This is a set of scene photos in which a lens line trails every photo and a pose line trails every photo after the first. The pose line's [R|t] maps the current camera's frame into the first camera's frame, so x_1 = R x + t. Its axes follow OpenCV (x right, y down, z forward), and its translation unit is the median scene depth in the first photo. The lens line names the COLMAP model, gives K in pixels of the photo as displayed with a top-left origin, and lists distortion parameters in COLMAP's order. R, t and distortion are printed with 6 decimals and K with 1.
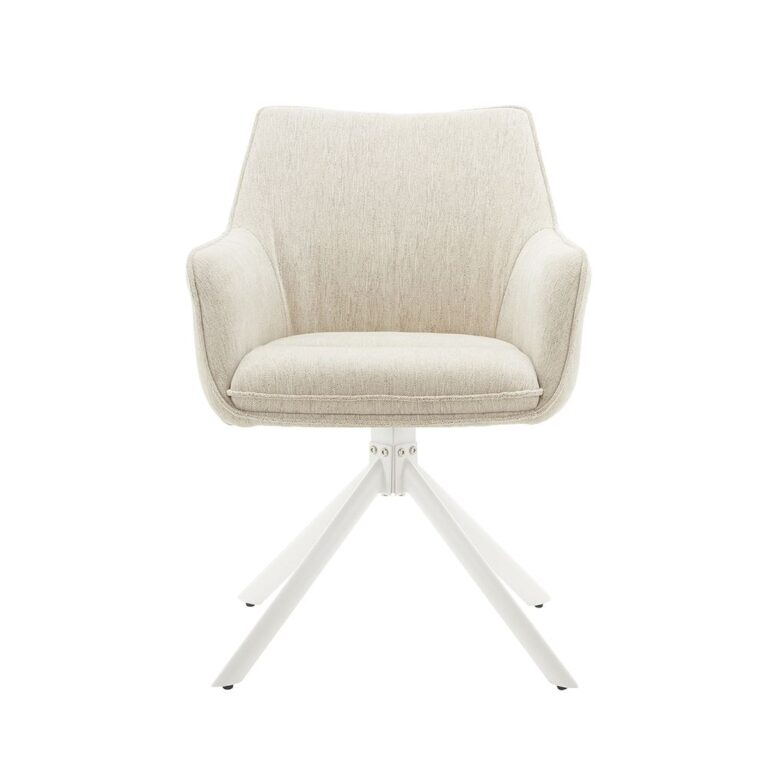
lens RADIAL K [[1865.4, 0, 381.1], [0, 1865.4, 386.1], [0, 0, 1]] dist [0.173122, 0.000000]
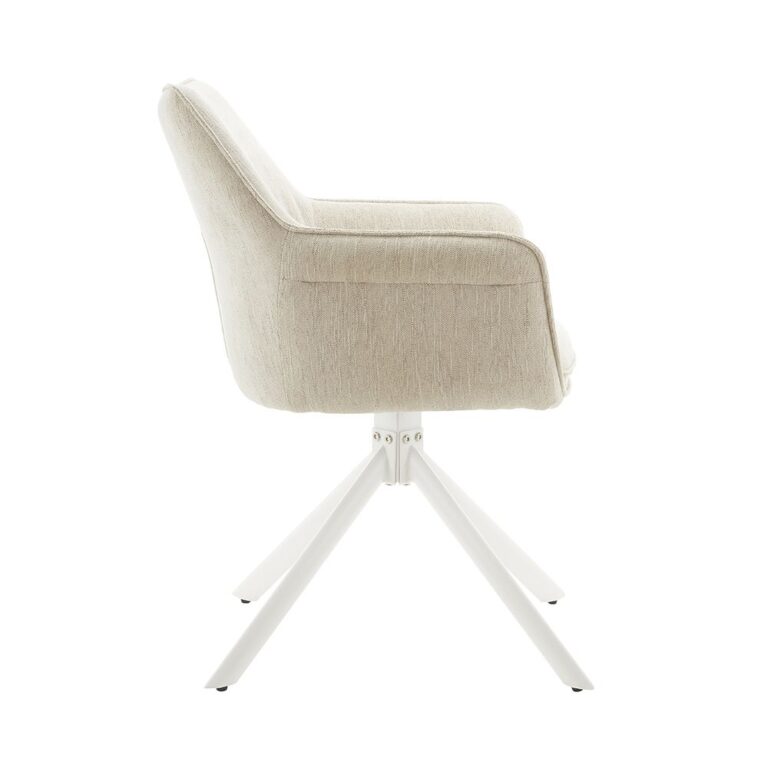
lens RADIAL K [[1547.8, 0, 387.0], [0, 1547.8, 376.4], [0, 0, 1]] dist [0.118040, 0.000000]
pose [[0.999999, 0.000550, -0.000890, 0.001759], [-0.000554, 0.999993, -0.003693, 0.006728], [0.000888, 0.003694, 0.999993, 0.218142]]
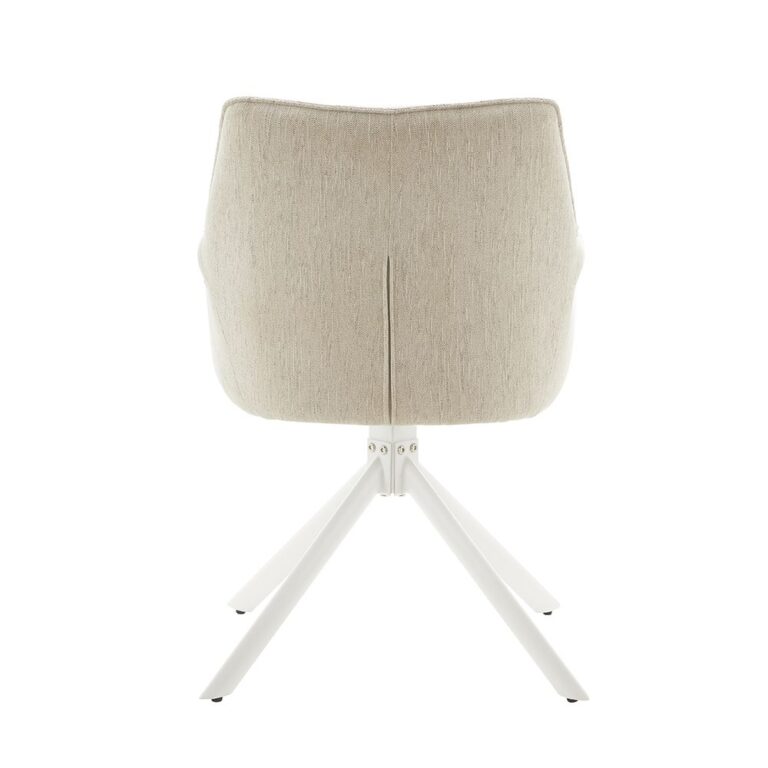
lens RADIAL K [[1707.7, 0, 384.4], [0, 1707.7, 388.7], [0, 0, 1]] dist [0.141772, 0.000000]
pose [[0.999999, 0.000543, 0.001270, 0.001152], [-0.000543, 1.000000, 0.000218, 0.004436], [-0.001270, -0.000218, 0.999999, 0.138722]]
